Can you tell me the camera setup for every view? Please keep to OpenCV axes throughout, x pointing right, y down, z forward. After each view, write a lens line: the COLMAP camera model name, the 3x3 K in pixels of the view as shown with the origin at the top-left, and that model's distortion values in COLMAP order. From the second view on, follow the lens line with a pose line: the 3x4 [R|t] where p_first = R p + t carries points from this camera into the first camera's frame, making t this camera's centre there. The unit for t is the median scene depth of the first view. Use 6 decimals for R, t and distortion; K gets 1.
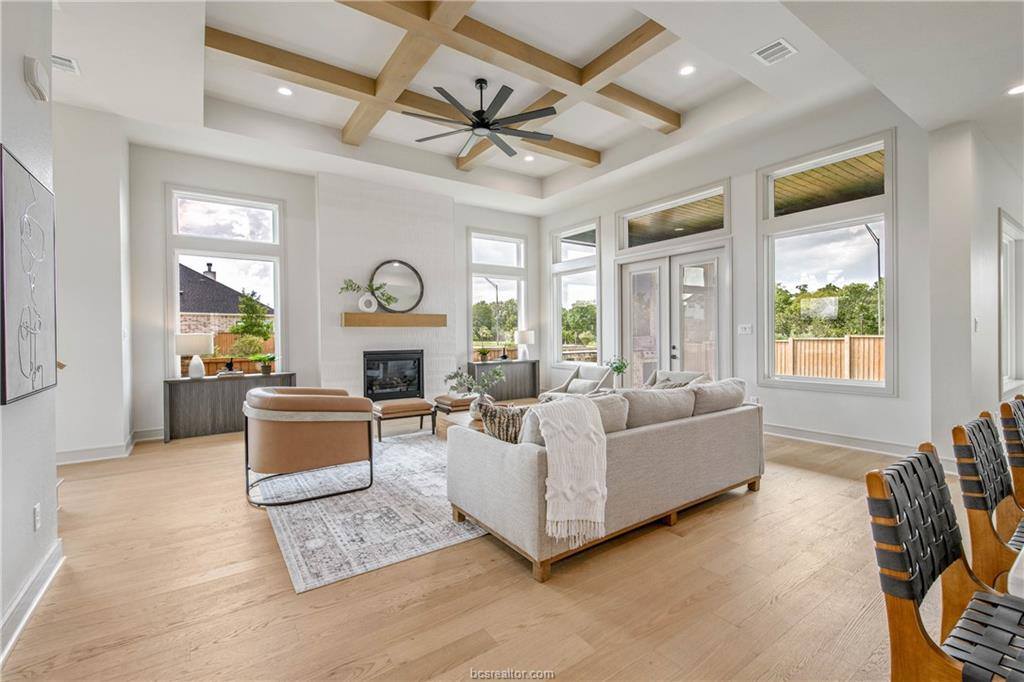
lens RADIAL K [[450.2, 0, 511.7], [0, 450.2, 336.7], [0, 0, 1]] dist [-0.002022, -0.000081]
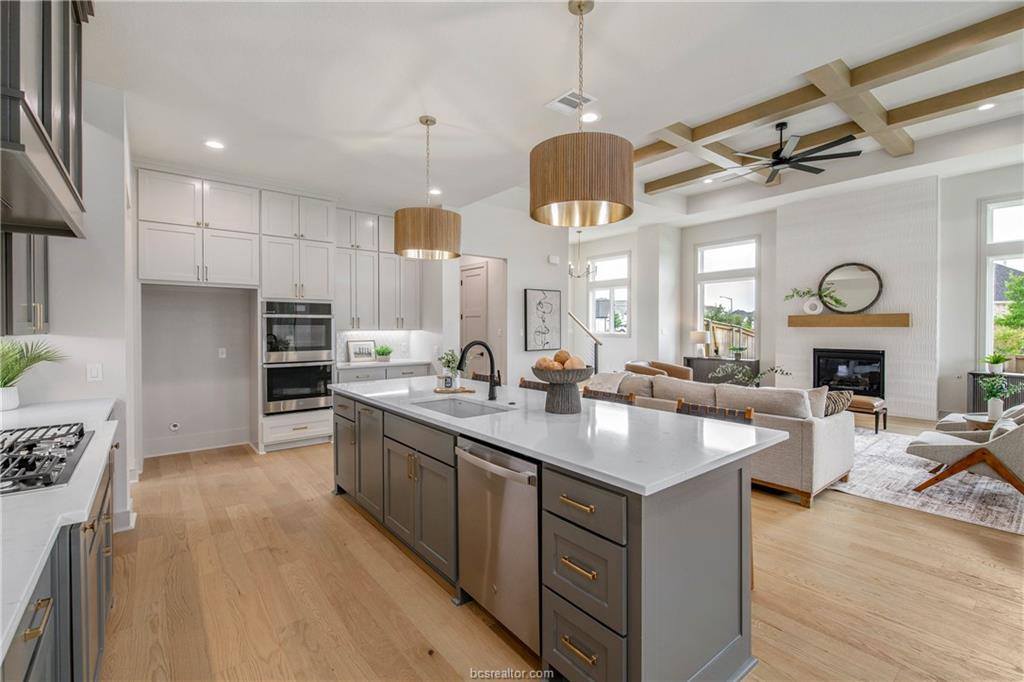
lens RADIAL K [[450.2, 0, 511.0], [0, 450.2, 334.2], [0, 0, 1]] dist [-0.002022, -0.000081]
pose [[0.069839, 0.025718, -0.997227, 0.723677], [-0.005016, 0.999664, 0.025430, -0.027290], [0.997546, 0.003226, 0.069945, 0.140431]]
